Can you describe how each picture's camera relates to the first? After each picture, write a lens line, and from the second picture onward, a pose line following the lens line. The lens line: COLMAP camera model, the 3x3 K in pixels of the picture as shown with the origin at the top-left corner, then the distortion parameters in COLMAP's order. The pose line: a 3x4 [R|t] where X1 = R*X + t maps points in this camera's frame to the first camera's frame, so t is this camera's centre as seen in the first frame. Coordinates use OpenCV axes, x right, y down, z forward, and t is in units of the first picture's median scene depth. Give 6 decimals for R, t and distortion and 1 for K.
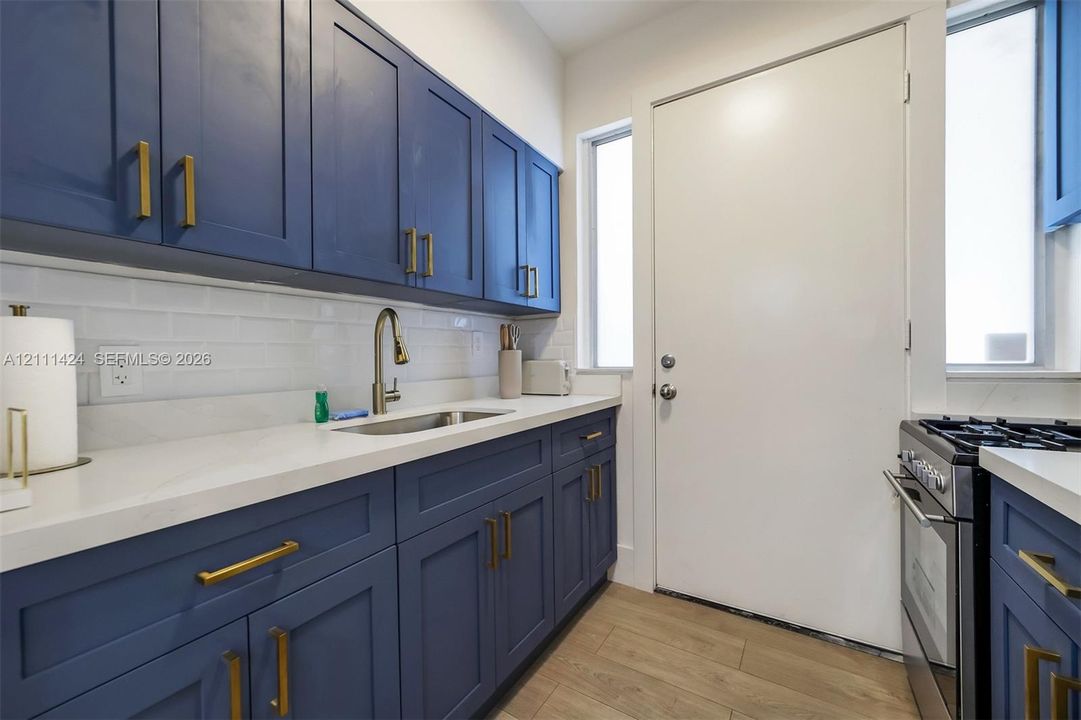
lens RADIAL K [[418.6, 0, 540.9], [0, 418.6, 355.6], [0, 0, 1]] dist [0.001601, 0.000195]
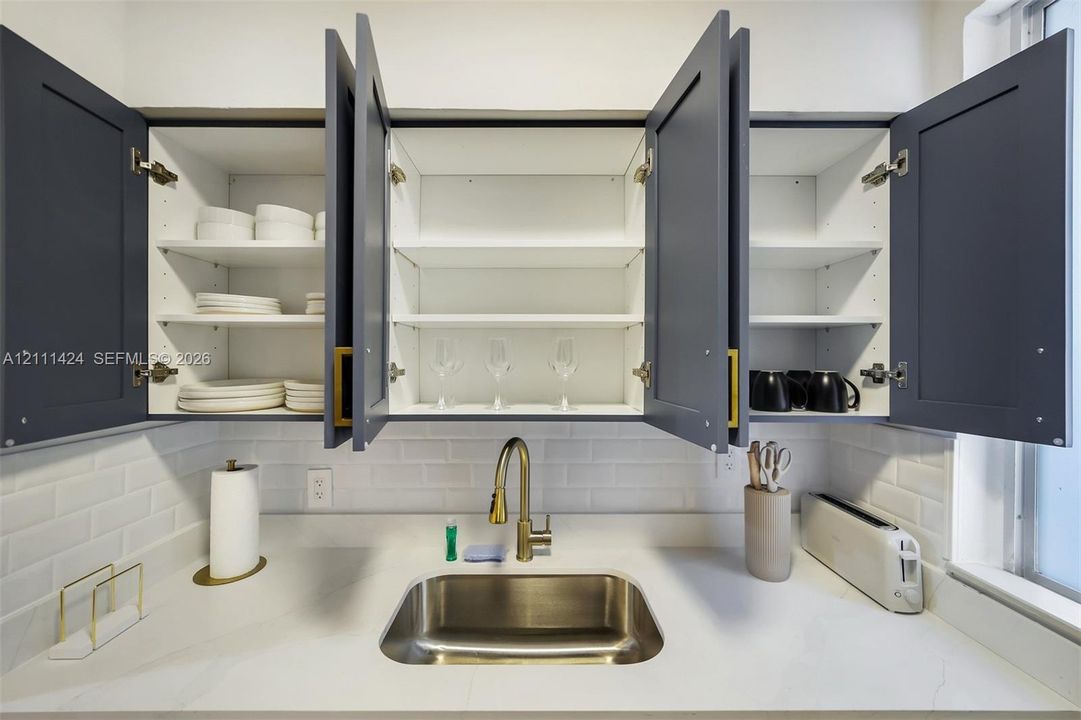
lens RADIAL K [[419.1, 0, 540.5], [0, 419.1, 360.0], [0, 0, 1]] dist [0.001060, 0.000098]
pose [[0.529315, 0.010982, -0.848354, 0.289589], [-0.004416, 0.999938, 0.010189, -0.228367], [0.848414, -0.001647, 0.529331, 0.526084]]
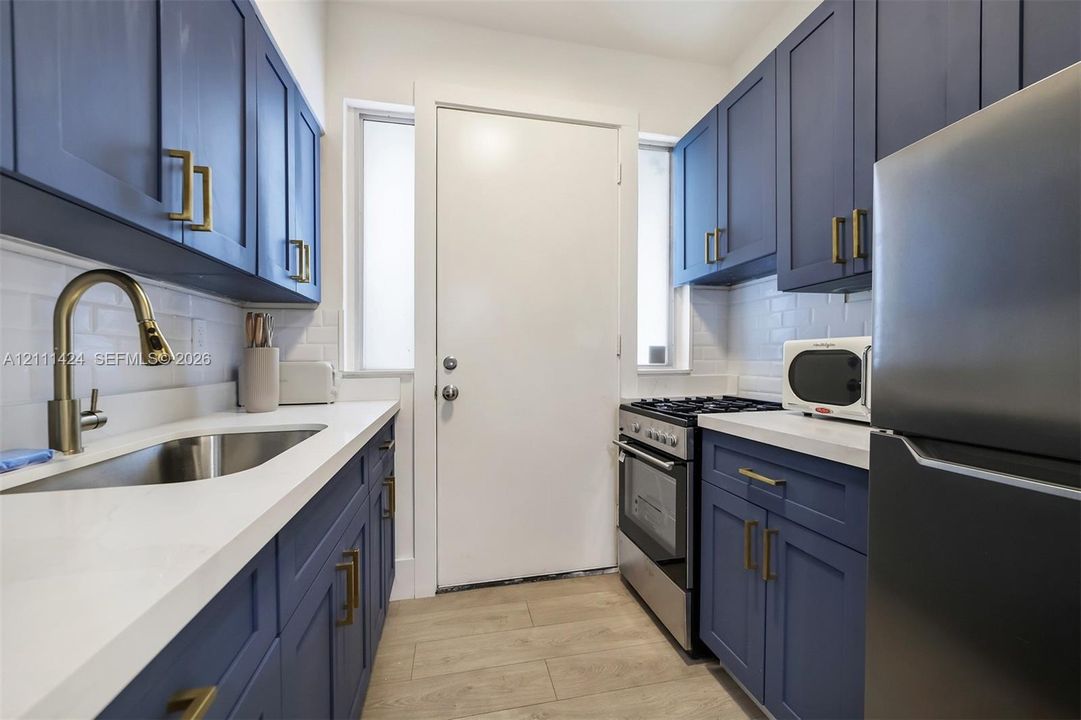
lens RADIAL K [[419.1, 0, 540.5], [0, 419.1, 360.0], [0, 0, 1]] dist [0.001060, 0.000098]
pose [[0.715576, 0.008720, 0.698480, -0.288450], [-0.011034, 0.999938, -0.001179, 0.005886], [-0.698447, -0.006864, 0.715628, 0.132154]]
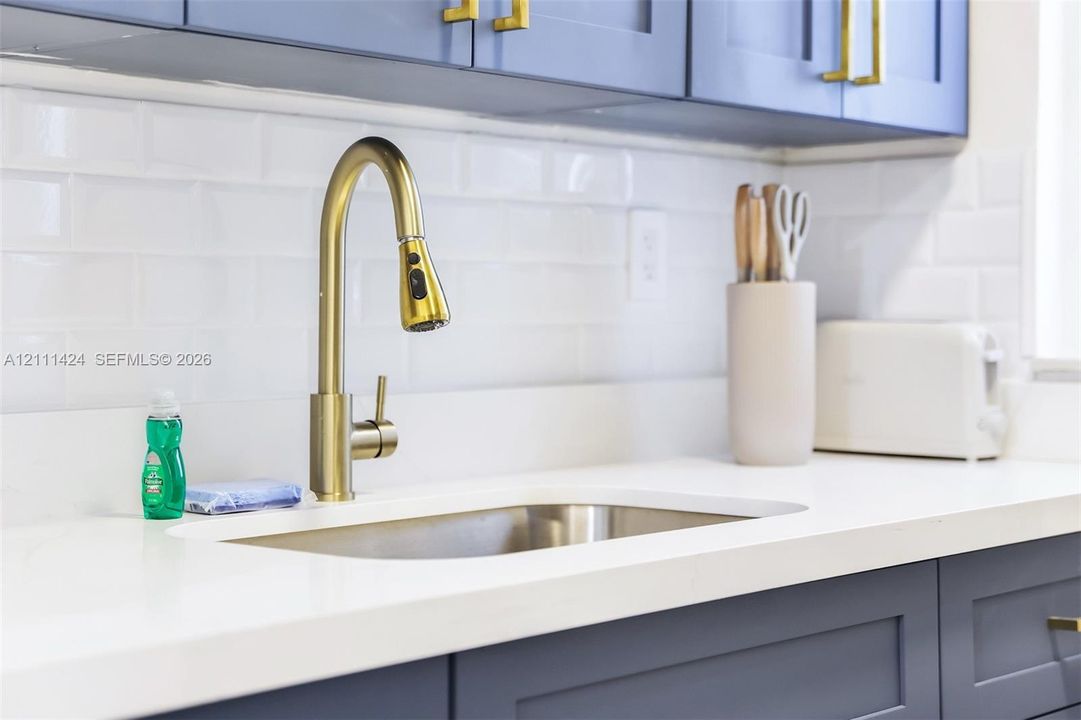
lens RADIAL K [[1874.6, 0, 539.0], [0, 1874.6, 233.2], [0, 0, 1]] dist [0.064413, 0.186876]
pose [[0.986478, 0.013034, -0.163374, -0.030636], [-0.017519, 0.999507, -0.026041, -0.011808], [0.162954, 0.028551, 0.986220, -0.232018]]
